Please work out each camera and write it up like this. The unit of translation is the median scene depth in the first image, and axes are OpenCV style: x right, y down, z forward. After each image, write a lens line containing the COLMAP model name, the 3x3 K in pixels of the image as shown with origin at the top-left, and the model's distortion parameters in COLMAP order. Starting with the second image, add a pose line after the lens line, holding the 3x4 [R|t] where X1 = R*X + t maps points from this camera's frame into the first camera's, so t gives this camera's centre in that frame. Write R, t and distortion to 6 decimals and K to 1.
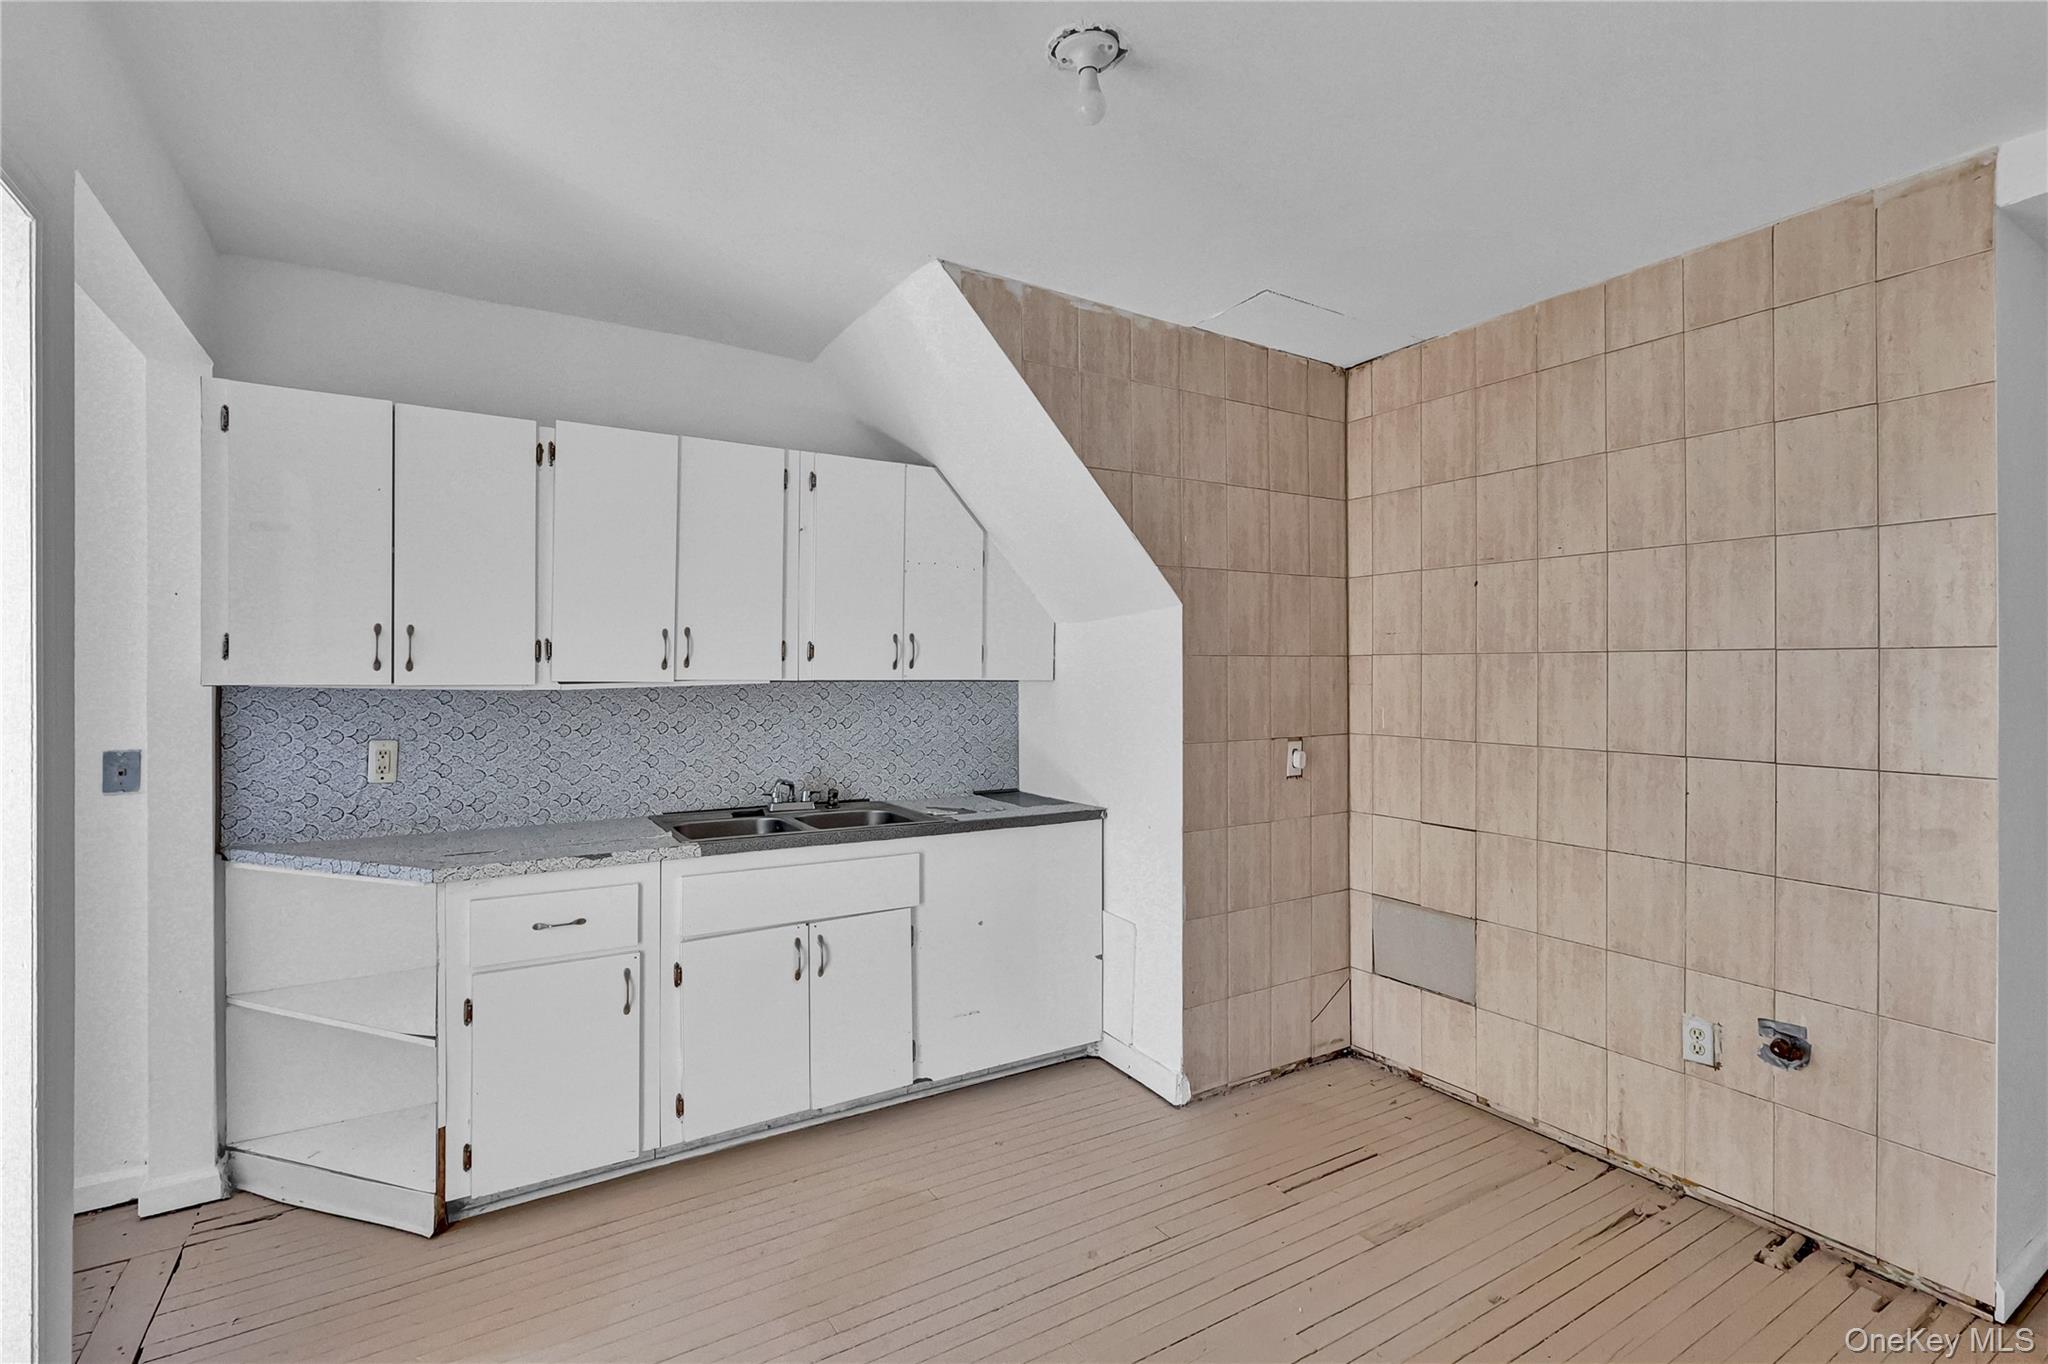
lens RADIAL K [[954.8, 0, 1015.1], [0, 954.8, 671.9], [0, 0, 1]] dist [-0.000768, 0.000152]
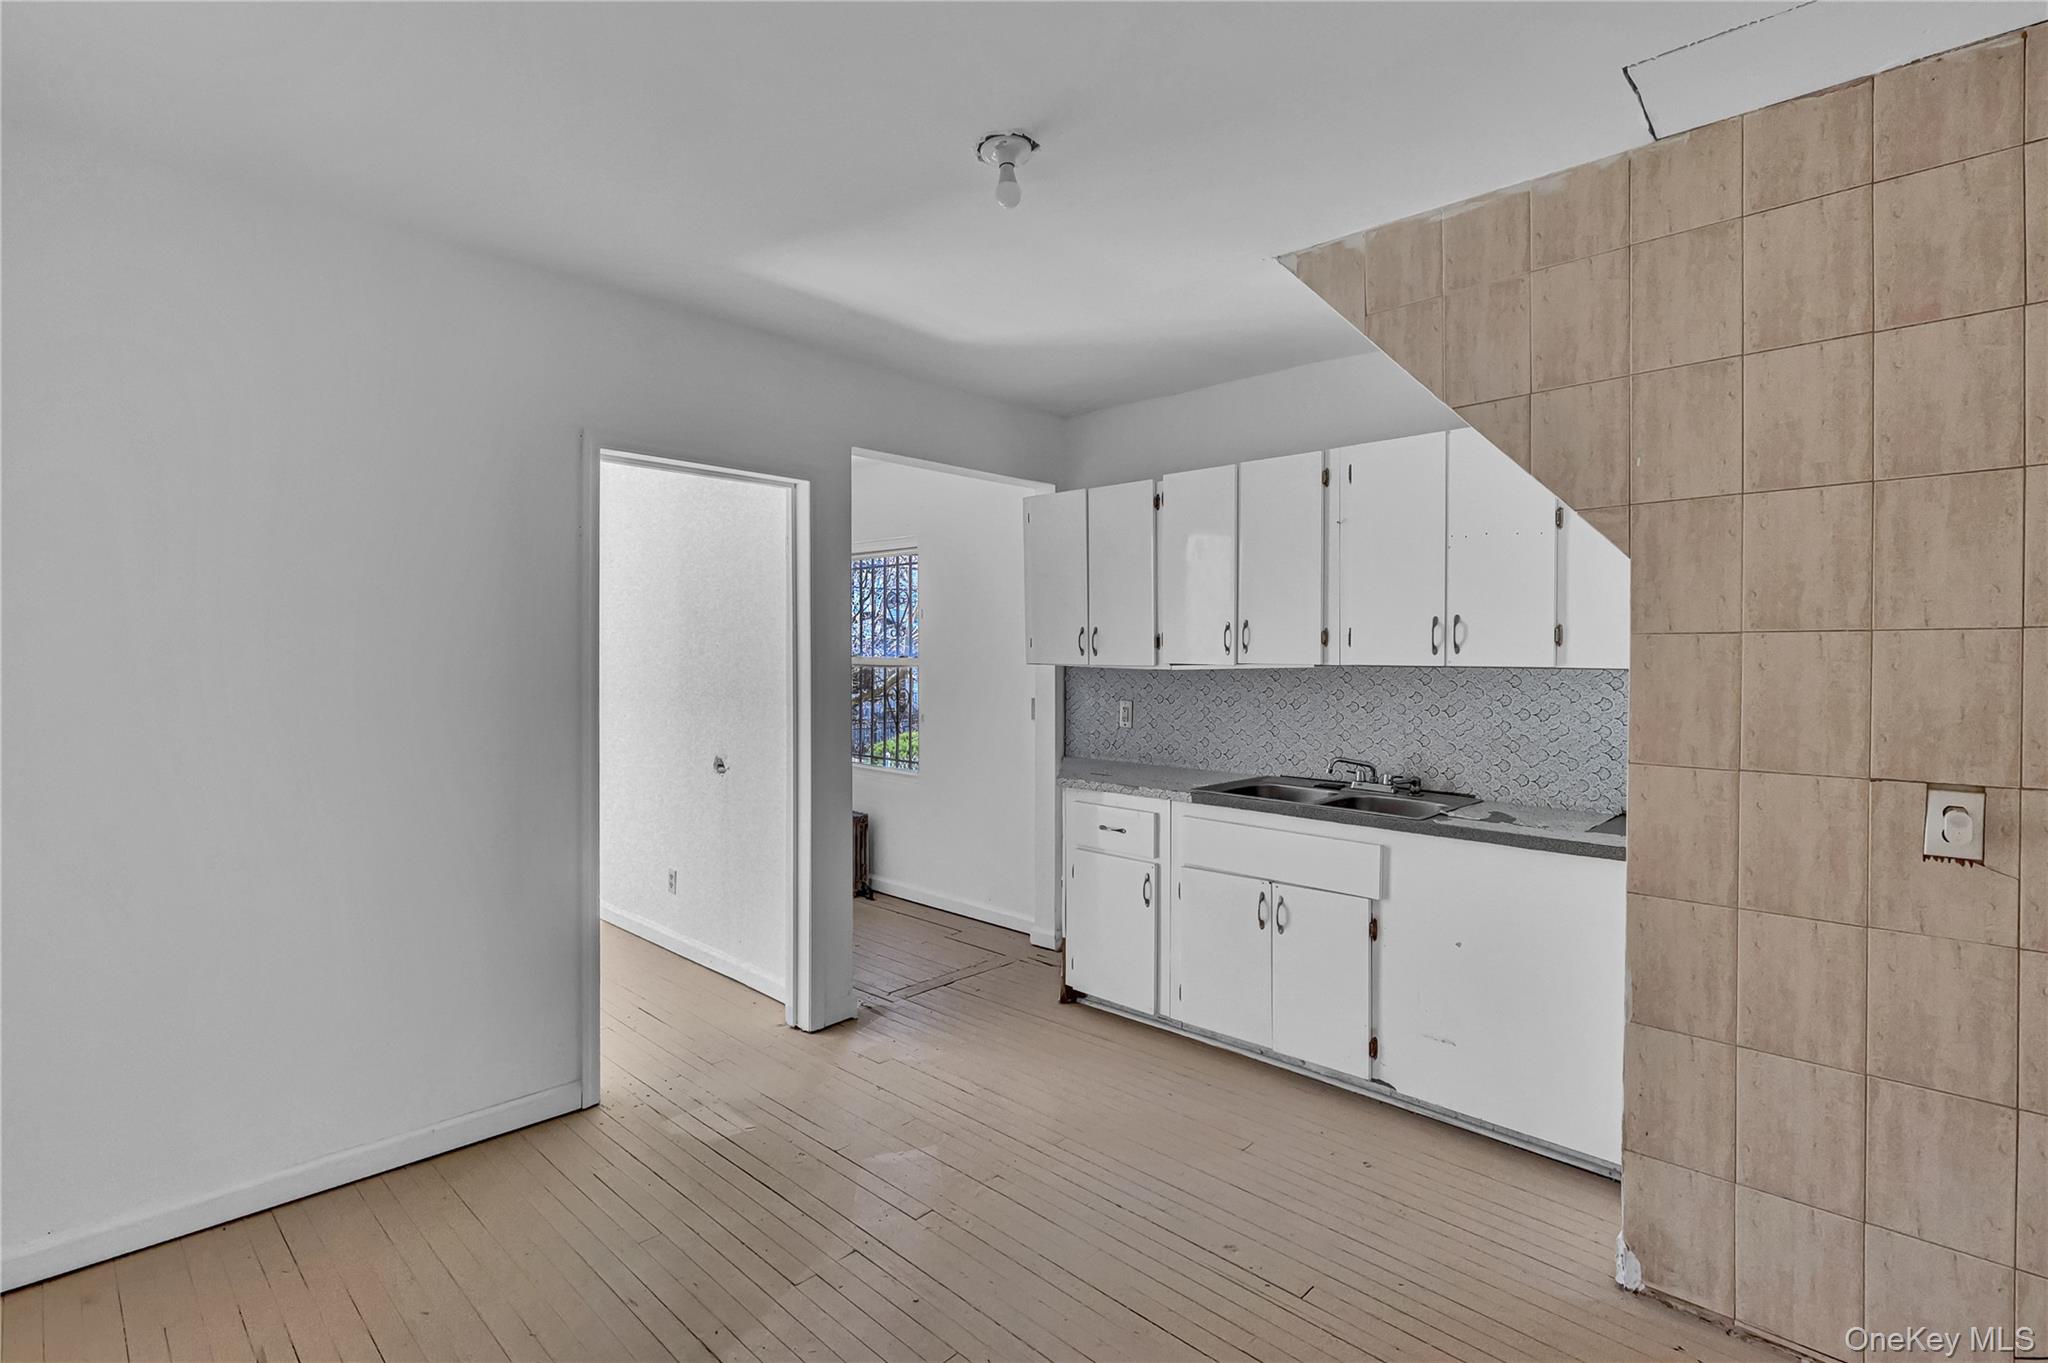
lens RADIAL K [[963.1, 0, 1031.1], [0, 963.1, 663.8], [0, 0, 1]] dist [-0.000383, 0.000333]
pose [[0.249227, 0.008269, -0.968410, 0.749562], [-0.002325, 0.999966, 0.007940, -0.000048], [0.968442, 0.000273, 0.249237, 0.418759]]
